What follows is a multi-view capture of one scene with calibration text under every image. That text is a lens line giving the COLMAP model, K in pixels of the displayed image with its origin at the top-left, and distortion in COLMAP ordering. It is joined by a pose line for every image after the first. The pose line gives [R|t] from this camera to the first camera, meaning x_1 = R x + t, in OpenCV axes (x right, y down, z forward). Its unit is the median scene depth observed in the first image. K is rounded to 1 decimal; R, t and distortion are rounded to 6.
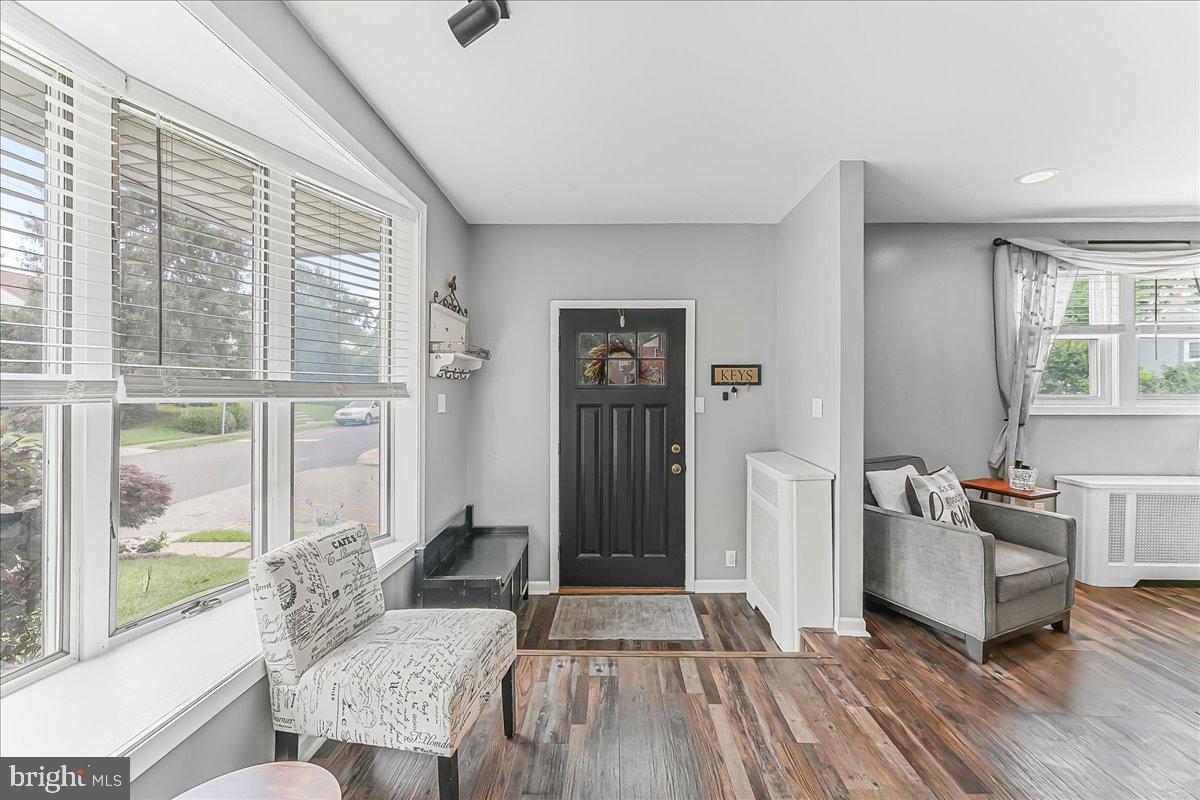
lens RADIAL K [[484.3, 0, 600.5], [0, 484.3, 390.3], [0, 0, 1]] dist [0.002808, 0.000116]
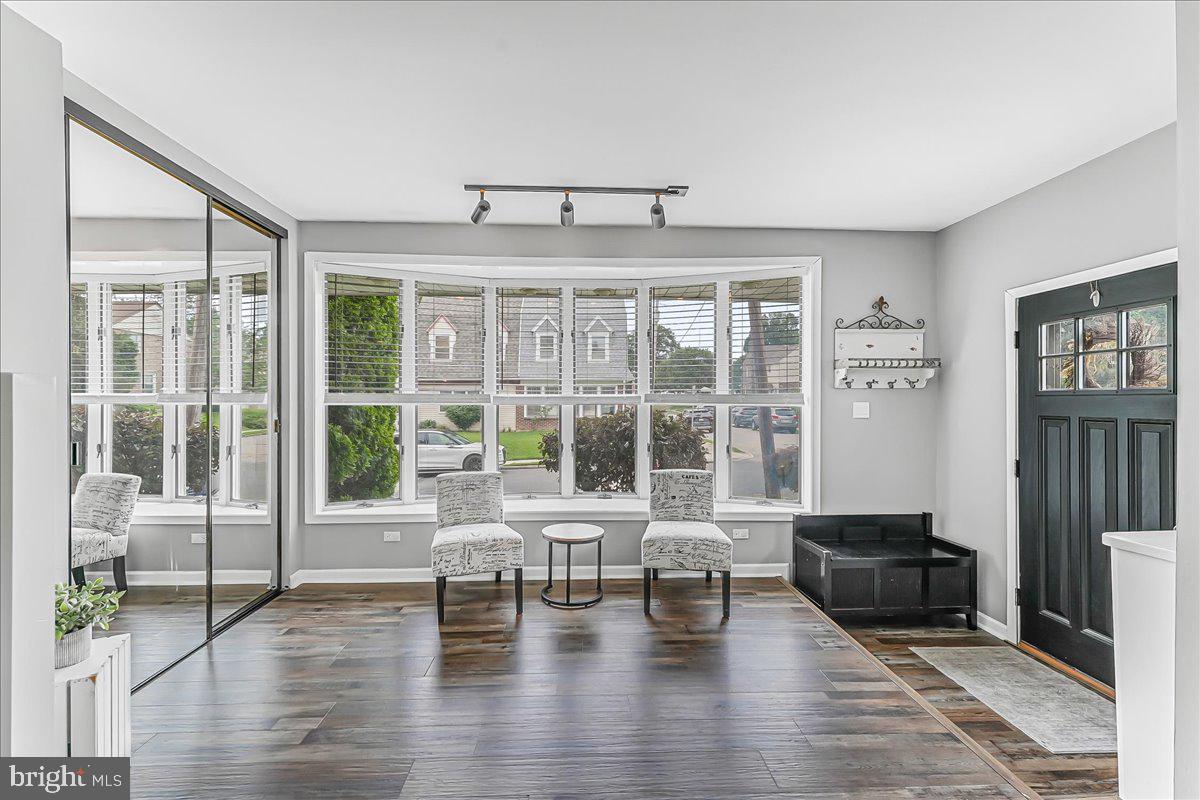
lens RADIAL K [[495.9, 0, 600.0], [0, 495.9, 400.0], [0, 0, 1]] dist [0.000130, -0.000106]
pose [[0.074696, -0.002353, -0.997204, 0.705846], [0.004907, 0.999986, -0.001992, 0.001189], [0.997194, -0.004745, 0.074707, 0.237243]]
